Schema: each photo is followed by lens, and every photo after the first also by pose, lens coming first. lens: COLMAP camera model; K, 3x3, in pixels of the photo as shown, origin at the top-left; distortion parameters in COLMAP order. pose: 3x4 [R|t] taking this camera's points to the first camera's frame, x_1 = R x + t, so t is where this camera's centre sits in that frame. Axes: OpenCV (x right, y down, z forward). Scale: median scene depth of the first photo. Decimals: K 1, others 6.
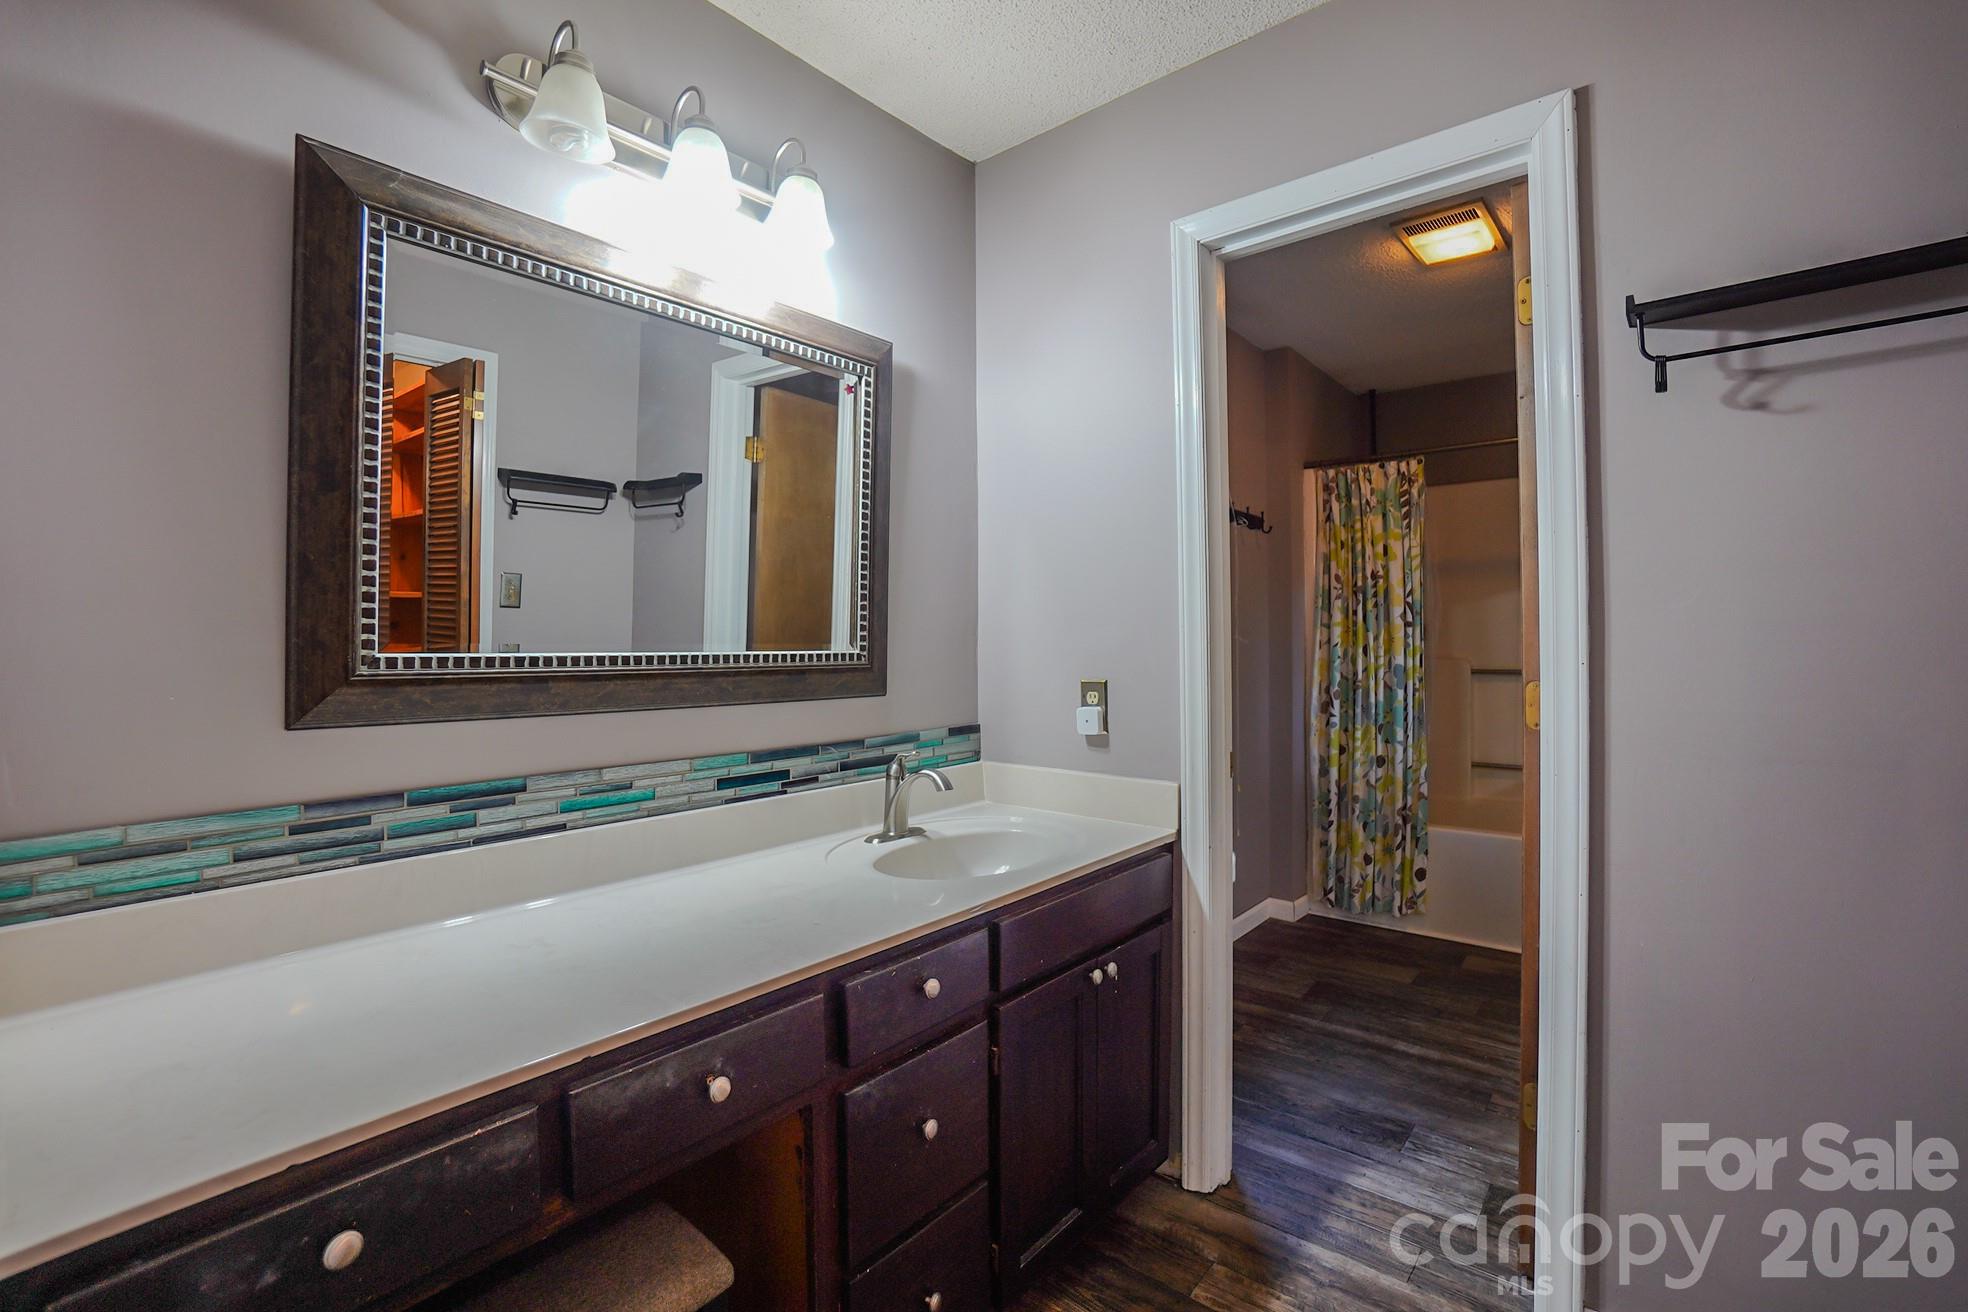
lens RADIAL K [[865.8, 0, 1014.3], [0, 865.8, 649.7], [0, 0, 1]] dist [-0.036647, 0.005439]
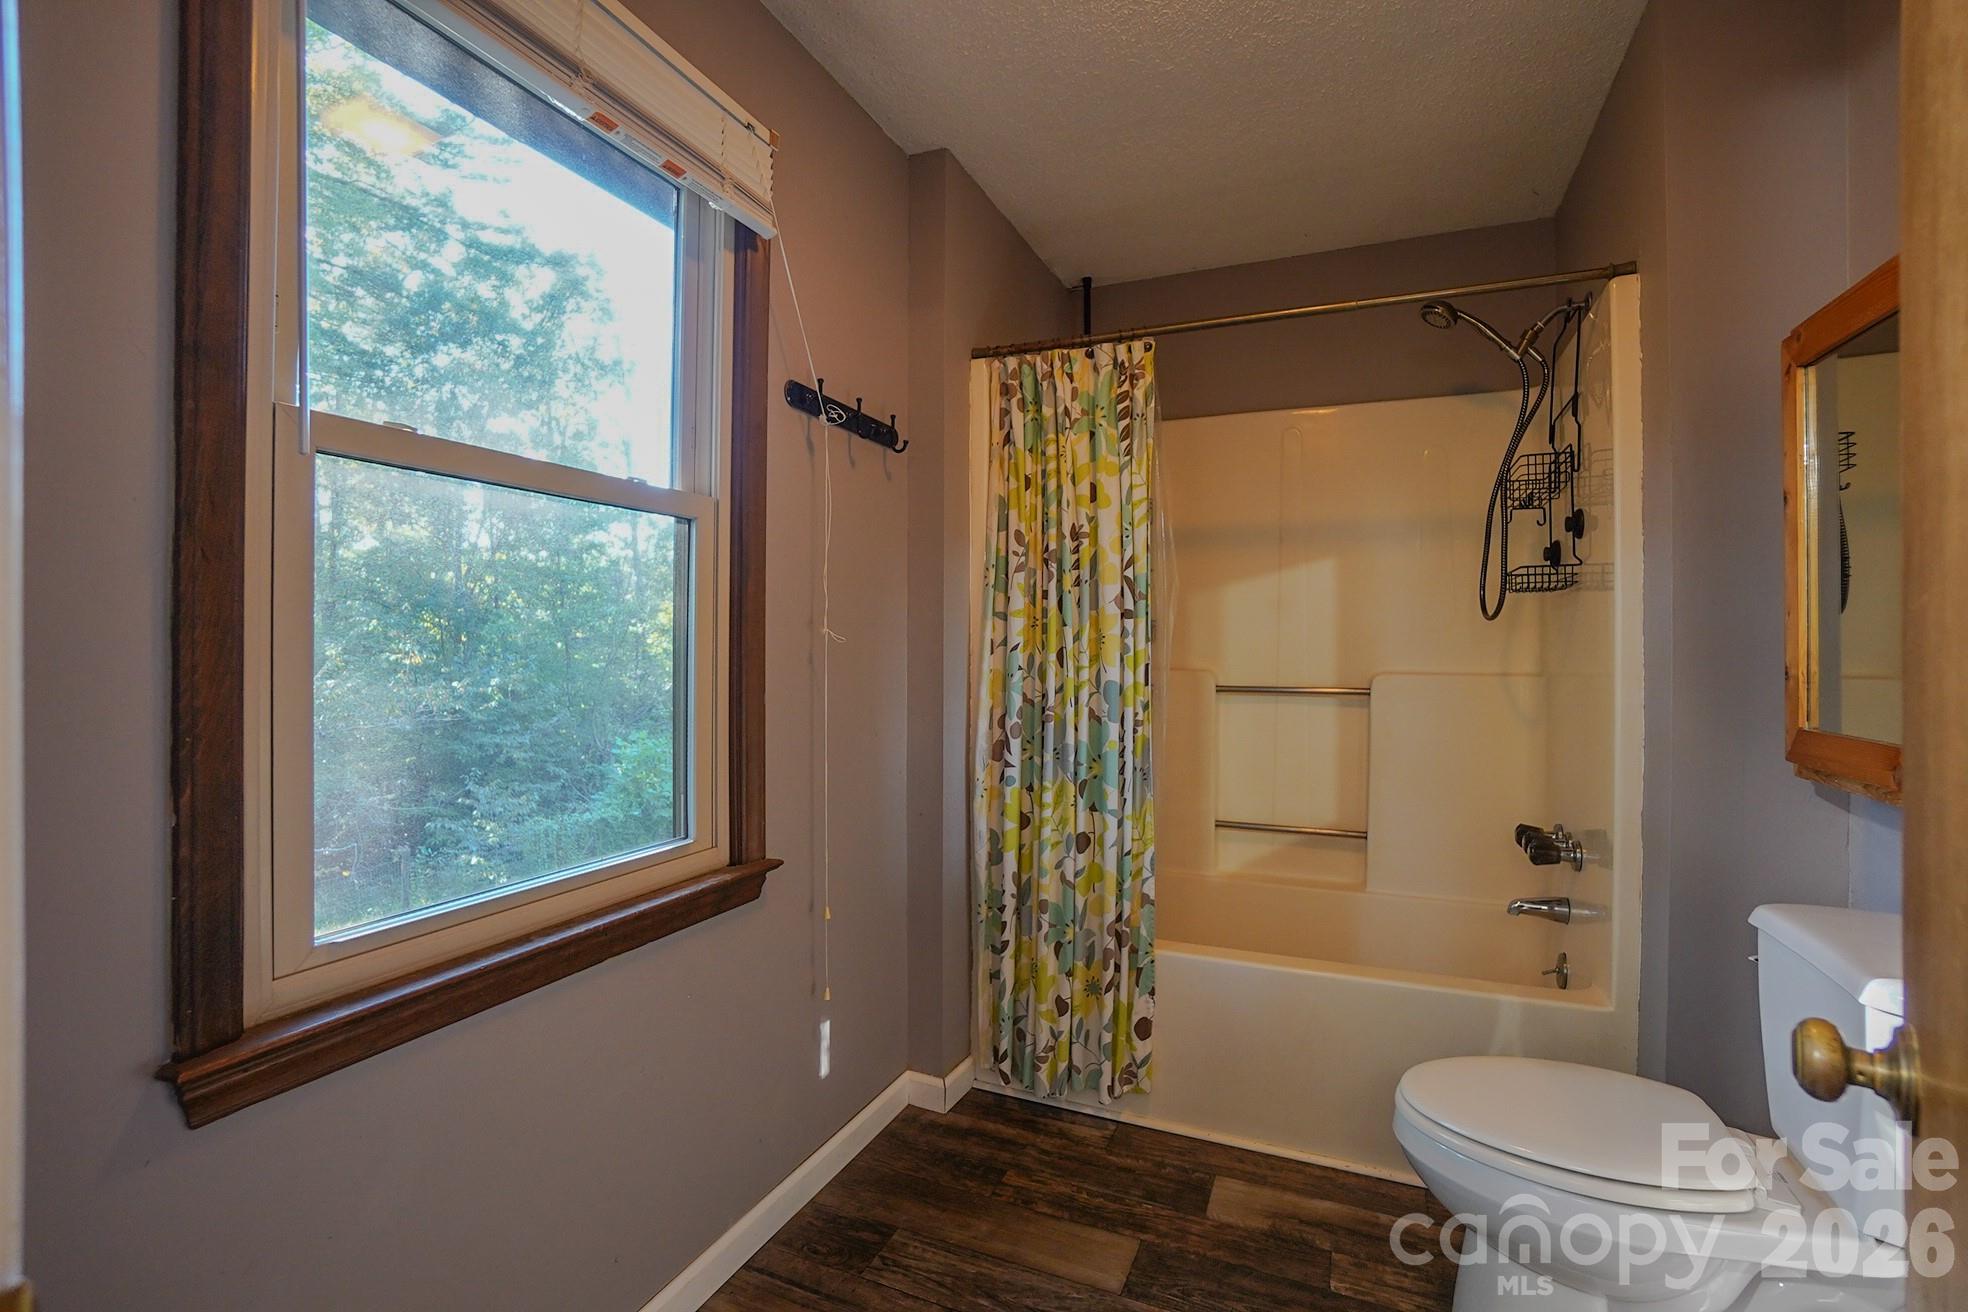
lens RADIAL K [[865.8, 0, 993.0], [0, 865.8, 654.1], [0, 0, 1]] dist [-0.036647, 0.005439]
pose [[0.966310, 0.007465, 0.257273, 0.207544], [-0.008159, 0.999965, 0.001630, -0.001945], [-0.257252, -0.003674, 0.966337, 0.429688]]
